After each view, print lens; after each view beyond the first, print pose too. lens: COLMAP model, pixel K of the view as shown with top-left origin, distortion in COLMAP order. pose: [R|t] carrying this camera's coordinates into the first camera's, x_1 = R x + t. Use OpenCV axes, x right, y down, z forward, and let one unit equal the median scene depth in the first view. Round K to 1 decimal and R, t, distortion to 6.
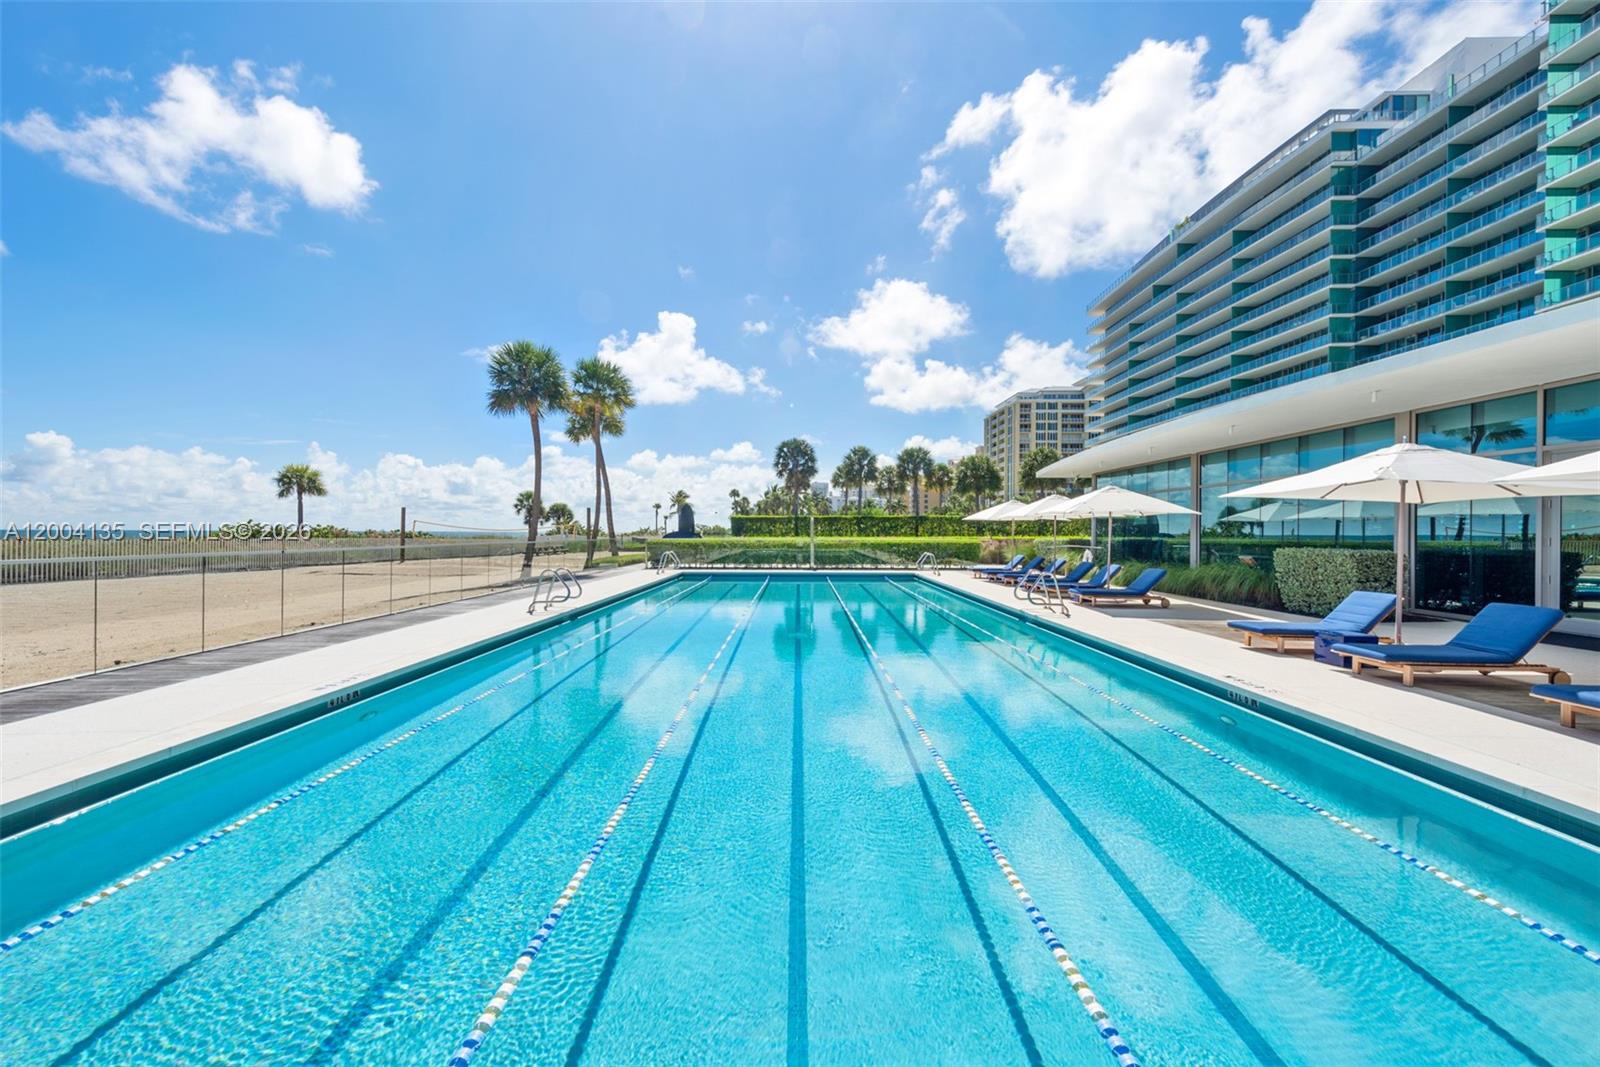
lens RADIAL K [[640.2, 0, 792.2], [0, 640.2, 530.1], [0, 0, 1]] dist [0.003581, -0.001625]
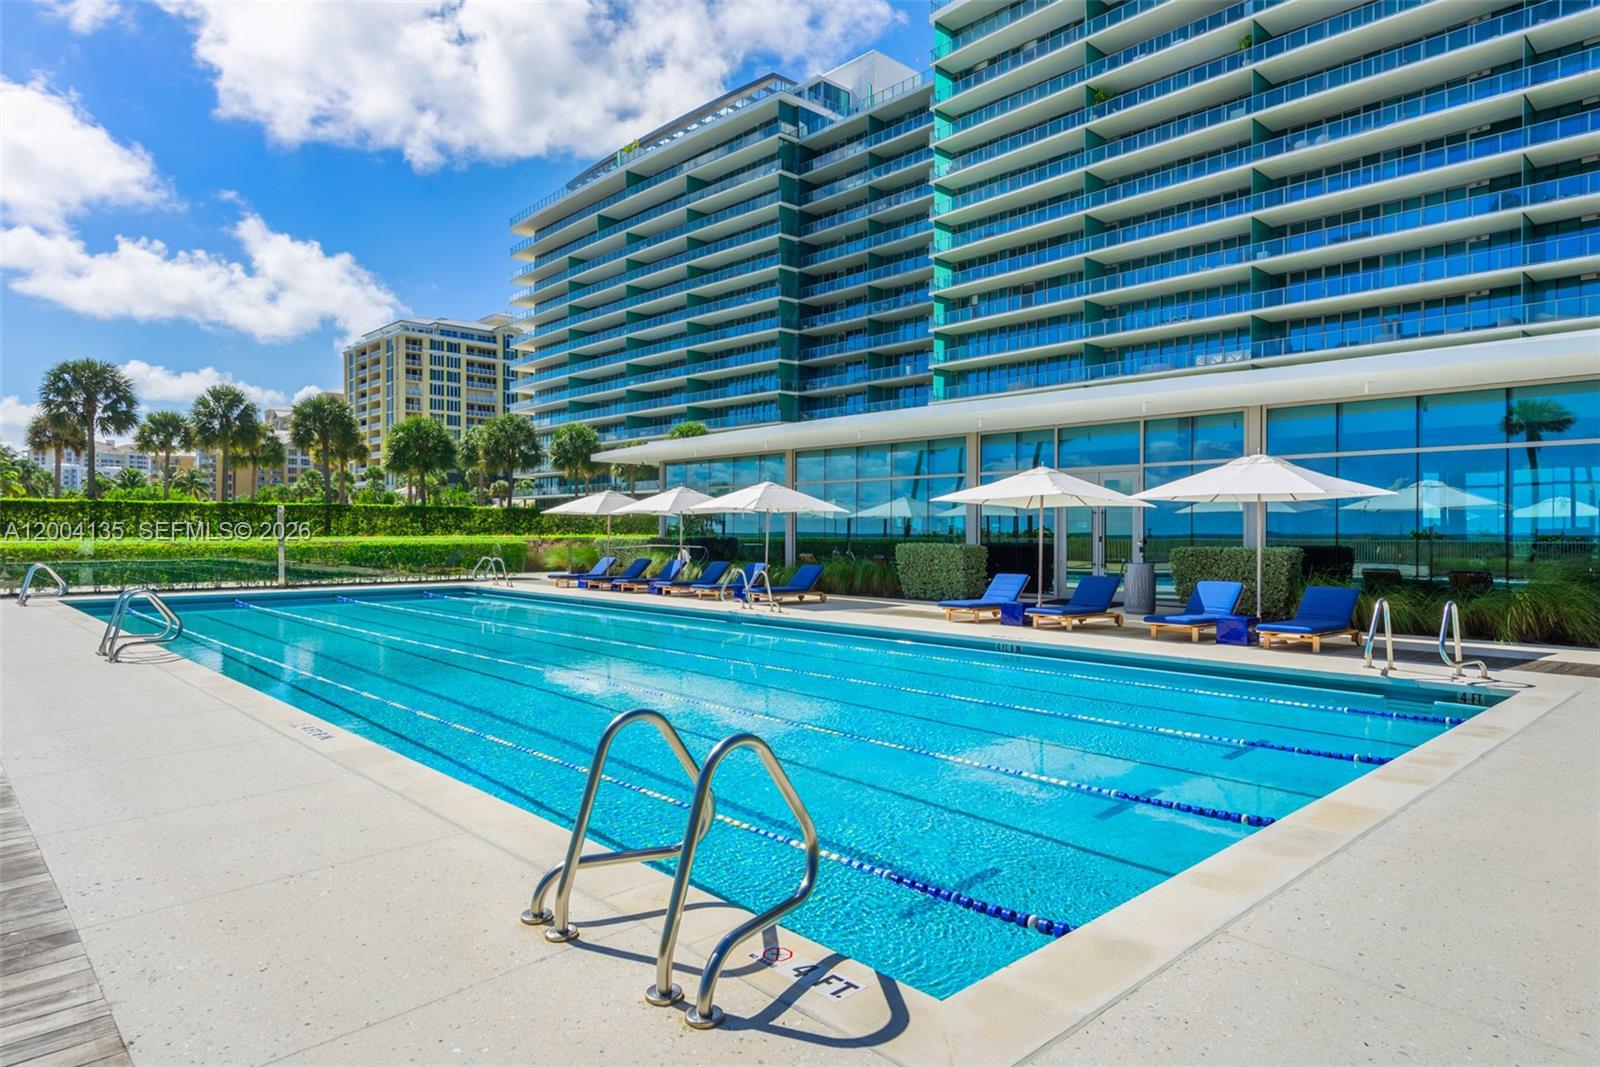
lens RADIAL K [[959.5, 0, 802.8], [0, 959.5, 534.5], [0, 0, 1]] dist [0.005118, -0.001780]
pose [[0.705932, -0.004858, 0.708262, -0.127833], [-0.001794, 0.999961, 0.008648, -0.000418], [-0.708277, -0.007376, 0.705896, -0.015814]]
